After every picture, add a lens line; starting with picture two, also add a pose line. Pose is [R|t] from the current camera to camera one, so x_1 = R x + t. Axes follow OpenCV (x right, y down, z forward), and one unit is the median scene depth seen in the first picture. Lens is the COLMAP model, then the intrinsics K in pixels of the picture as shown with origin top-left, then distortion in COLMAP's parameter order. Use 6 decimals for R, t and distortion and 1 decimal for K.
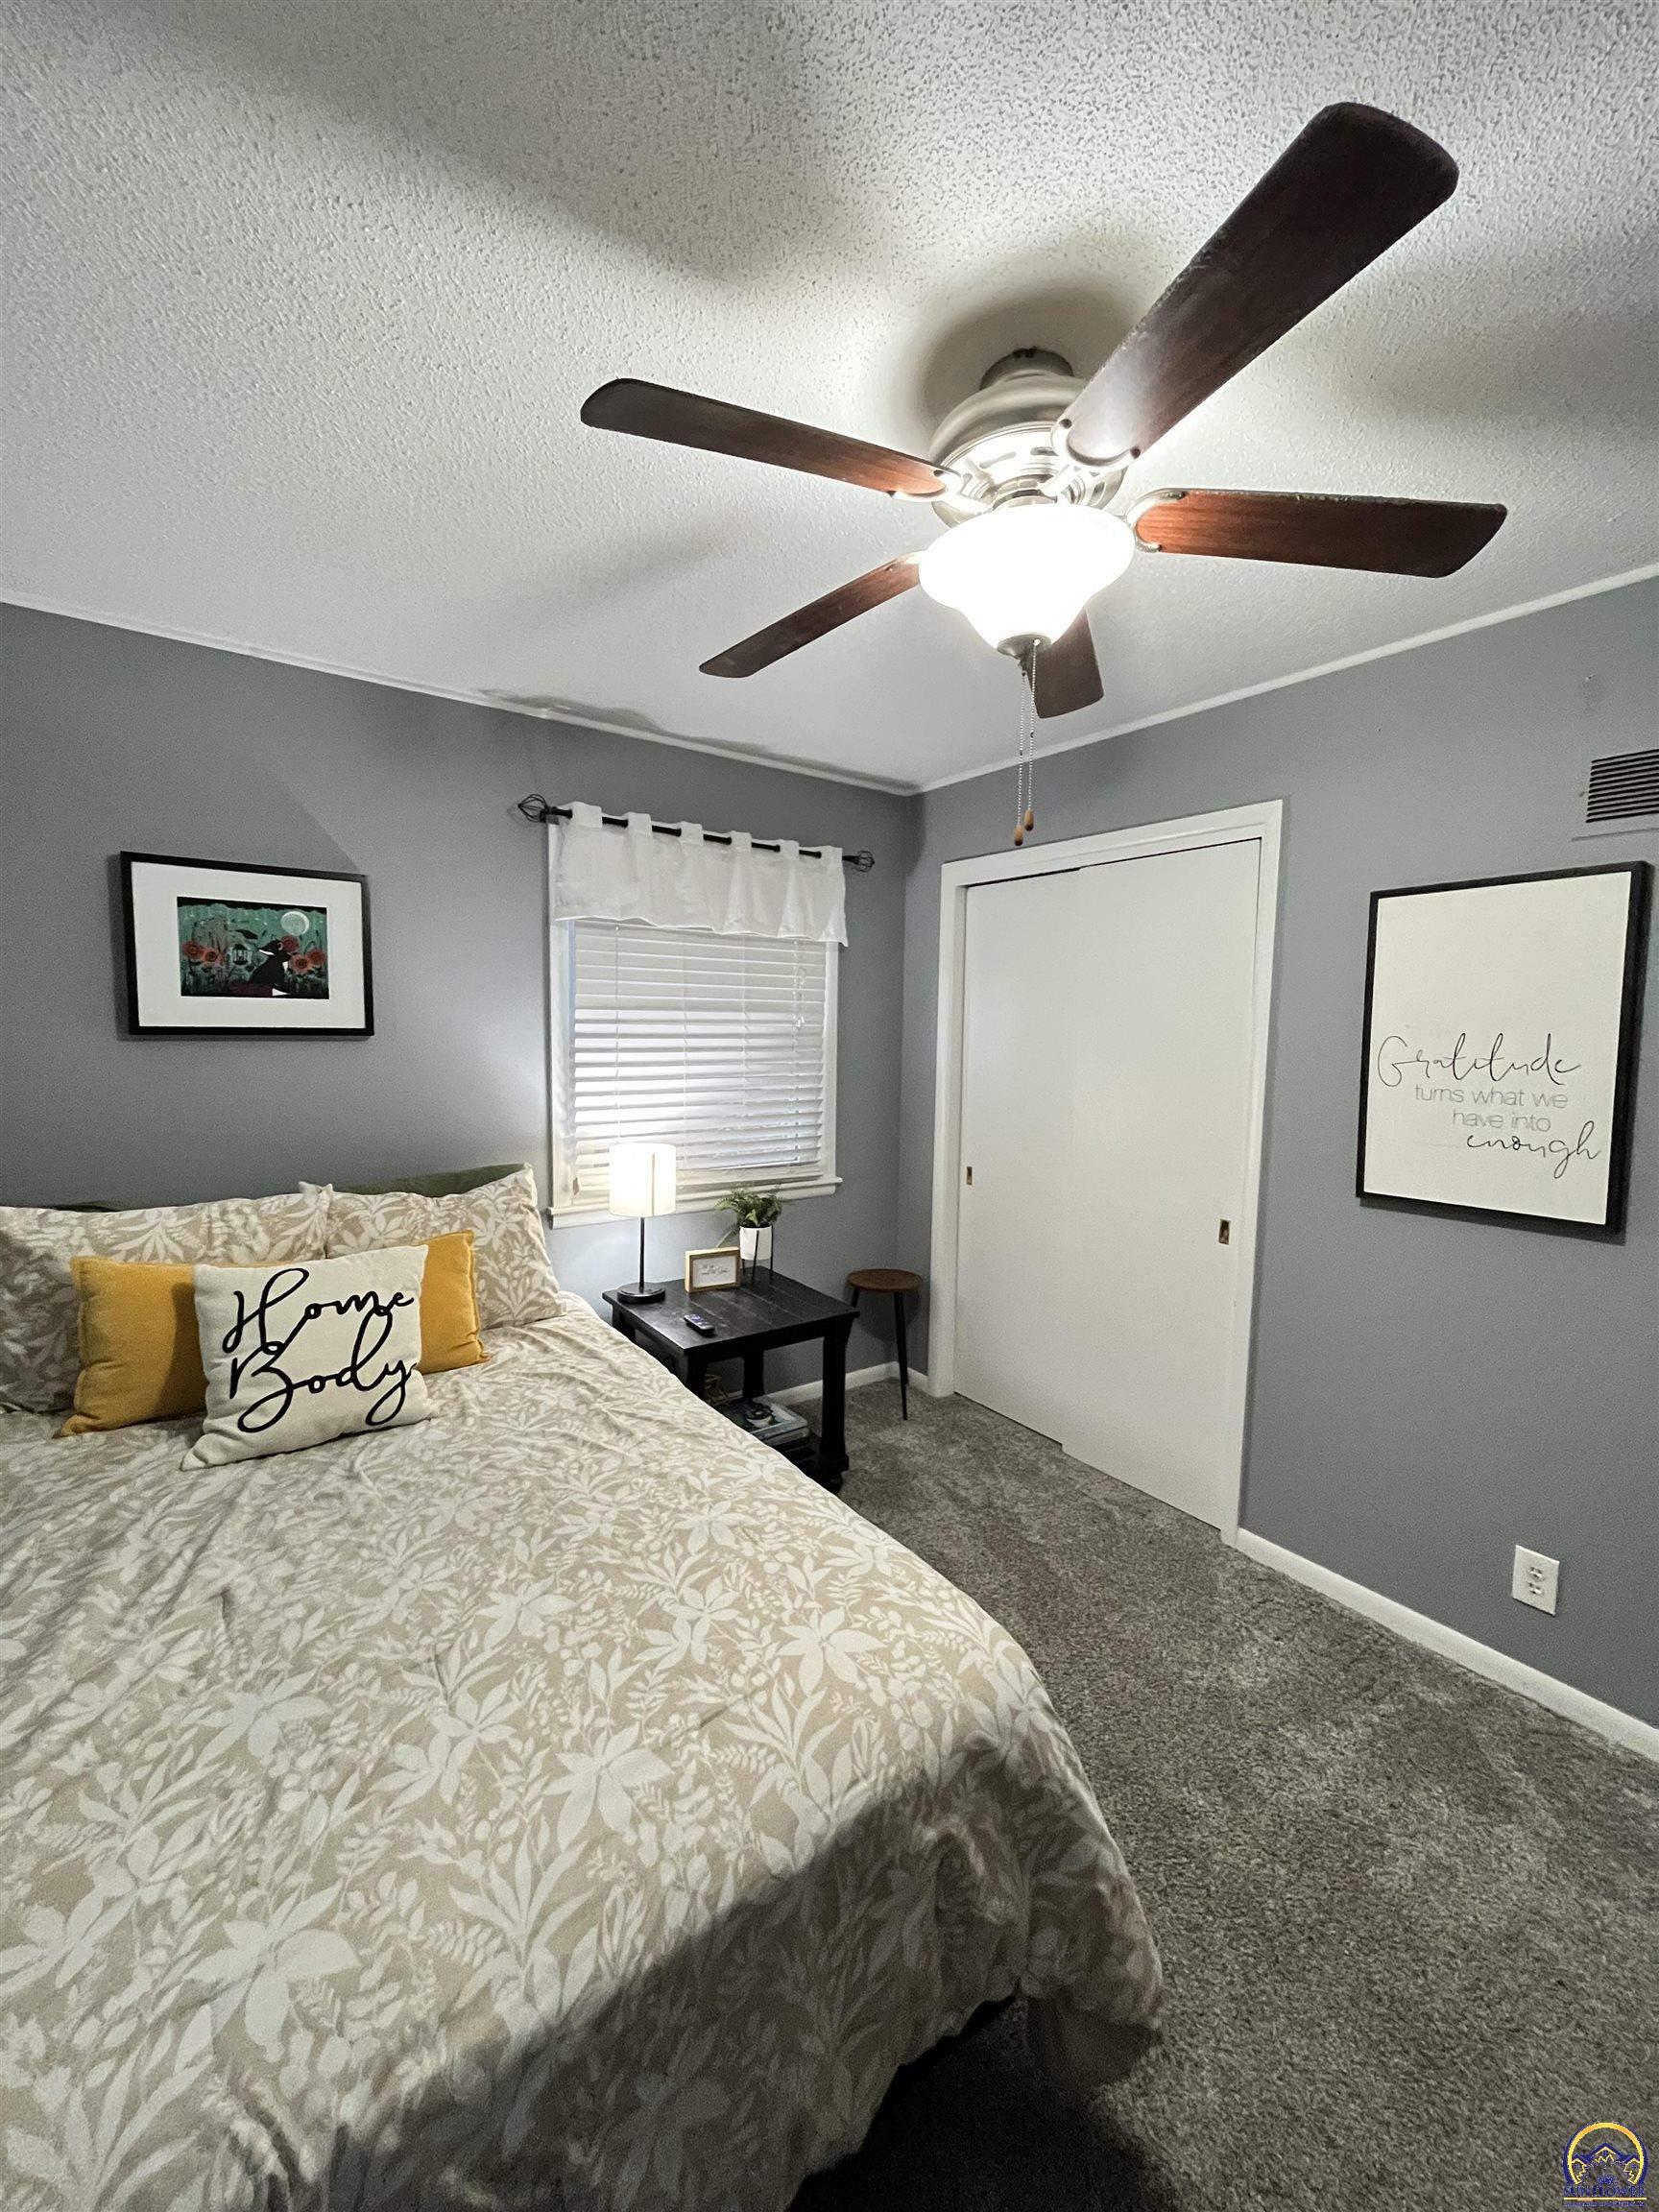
lens RADIAL K [[890.1, 0, 824.1], [0, 890.1, 1101.8], [0, 0, 1]] dist [-0.002392, -0.000184]
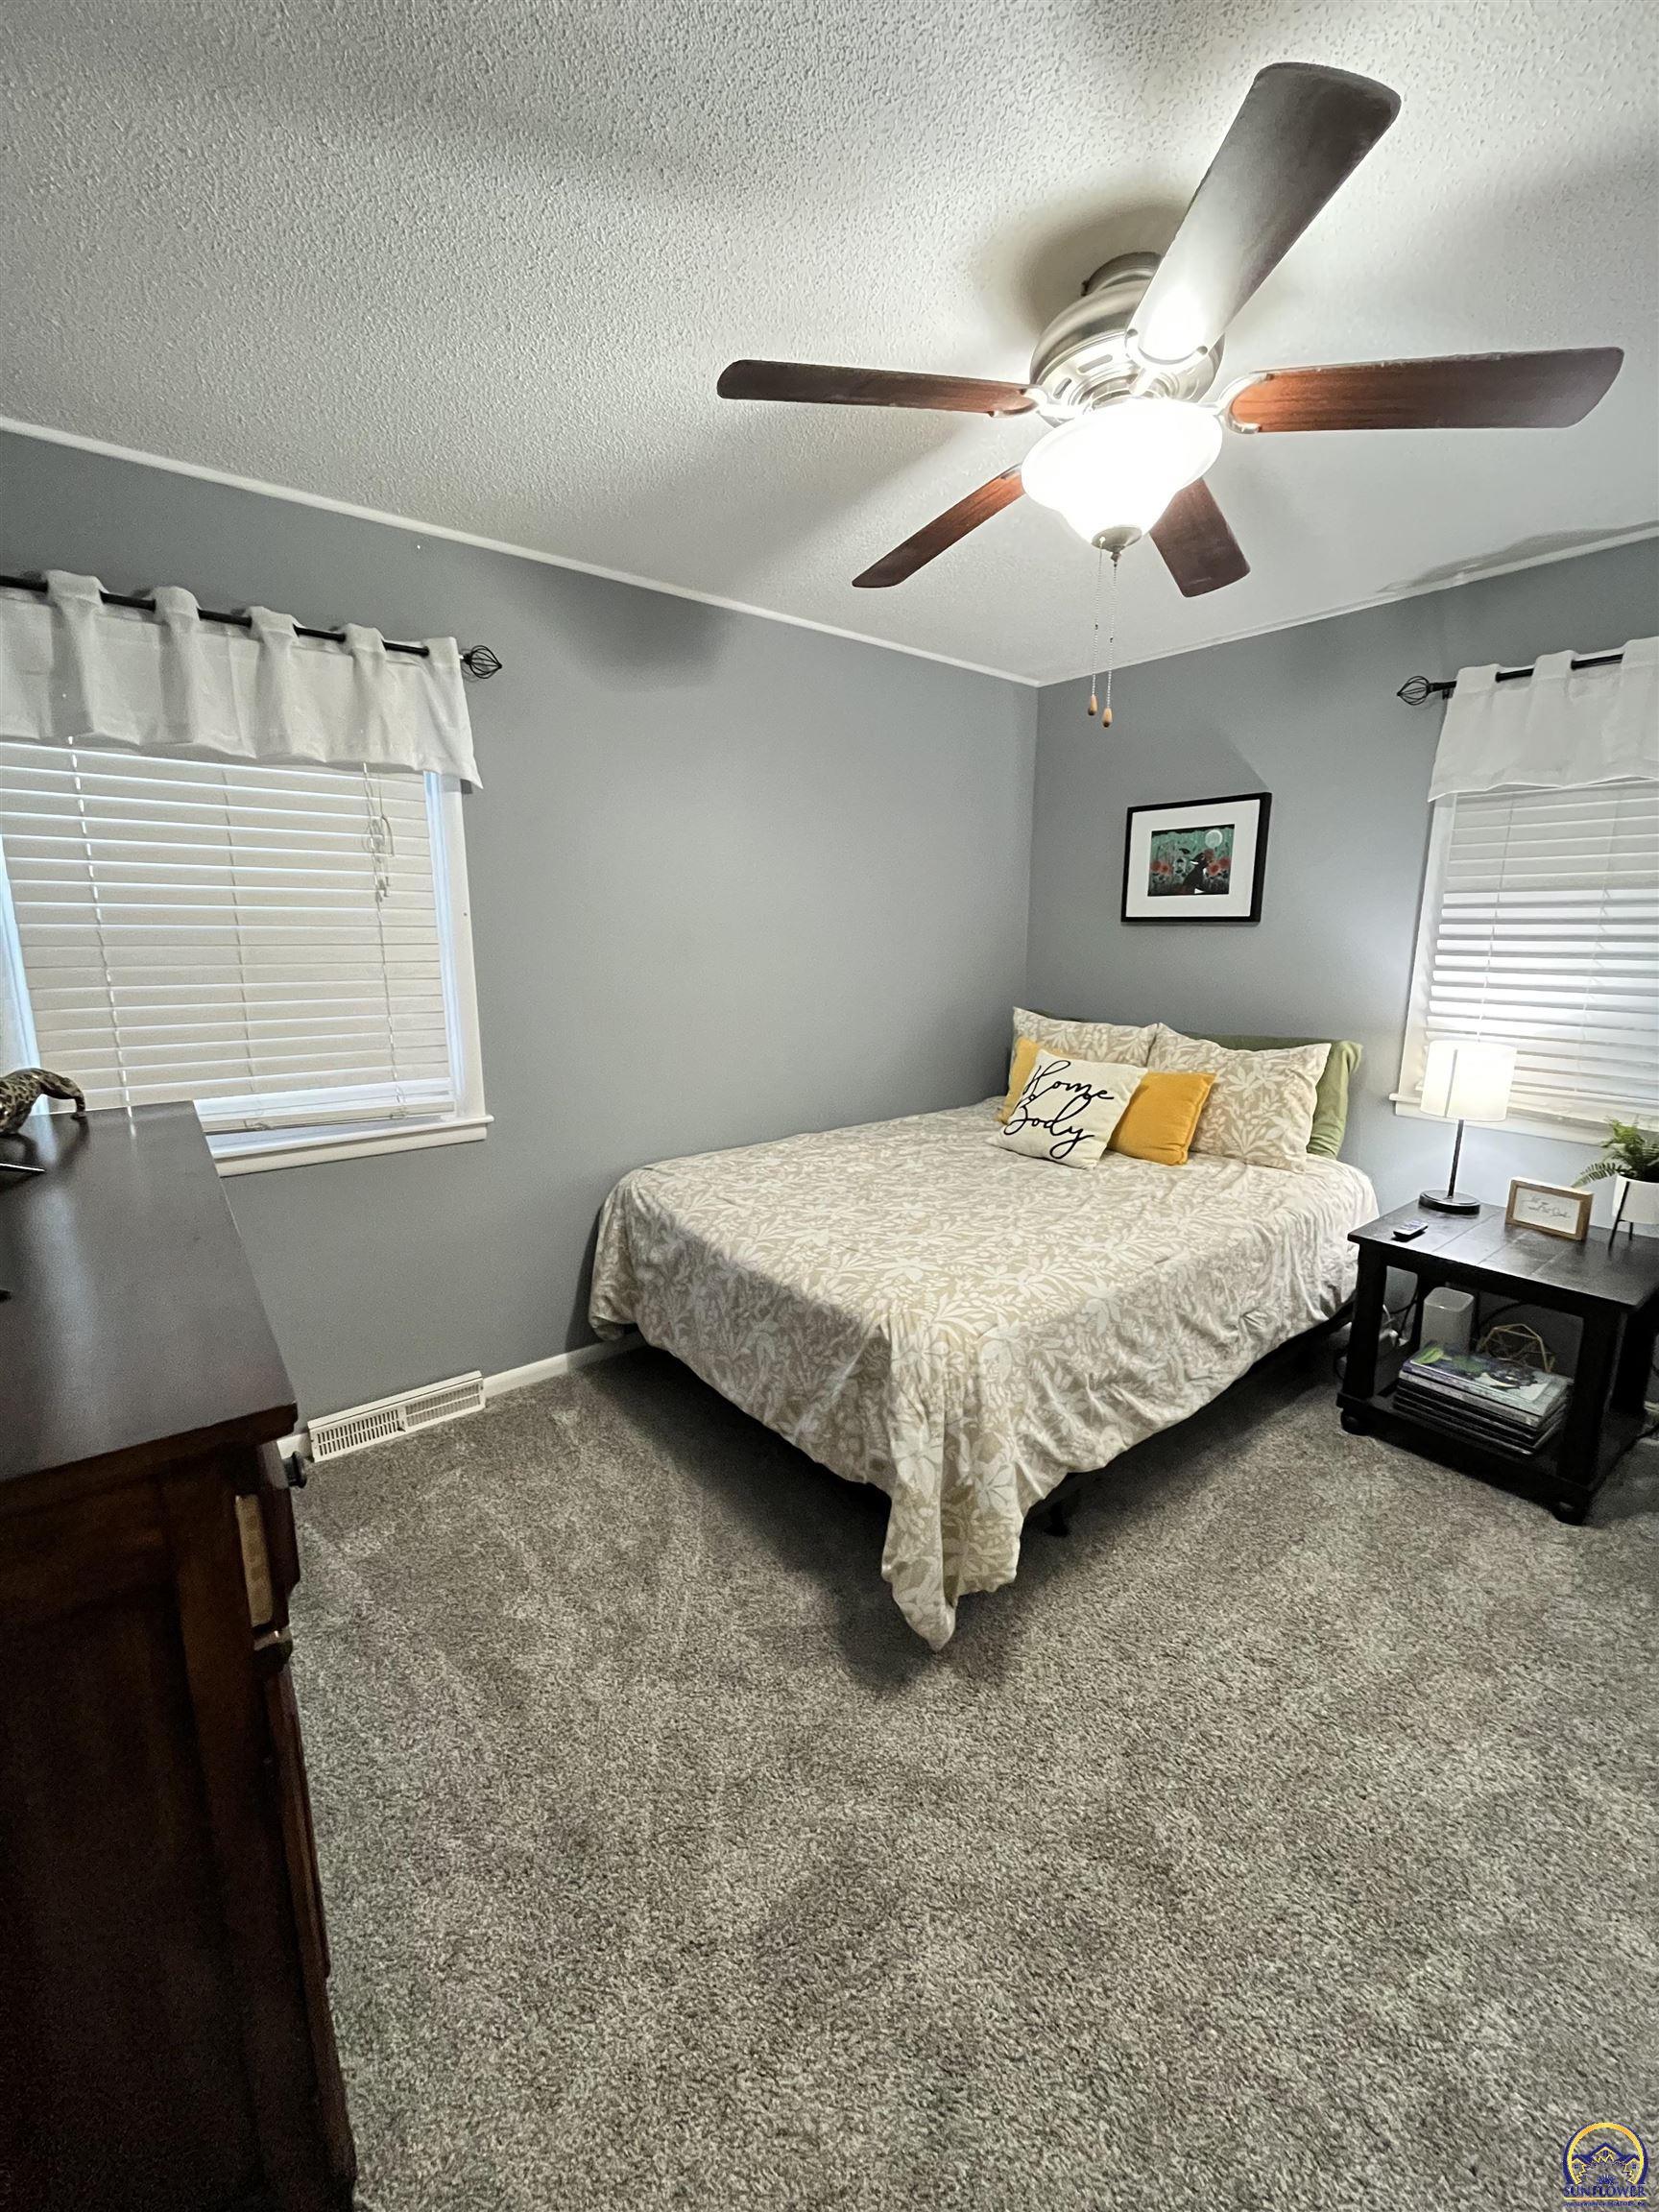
lens RADIAL K [[890.1, 0, 828.4], [0, 890.1, 1101.4], [0, 0, 1]] dist [-0.002392, -0.000184]
pose [[0.052559, 0.182069, -0.981880, 0.857530], [-0.087839, 0.980271, 0.177069, 0.005628], [0.994747, 0.076941, 0.067515, 0.375420]]
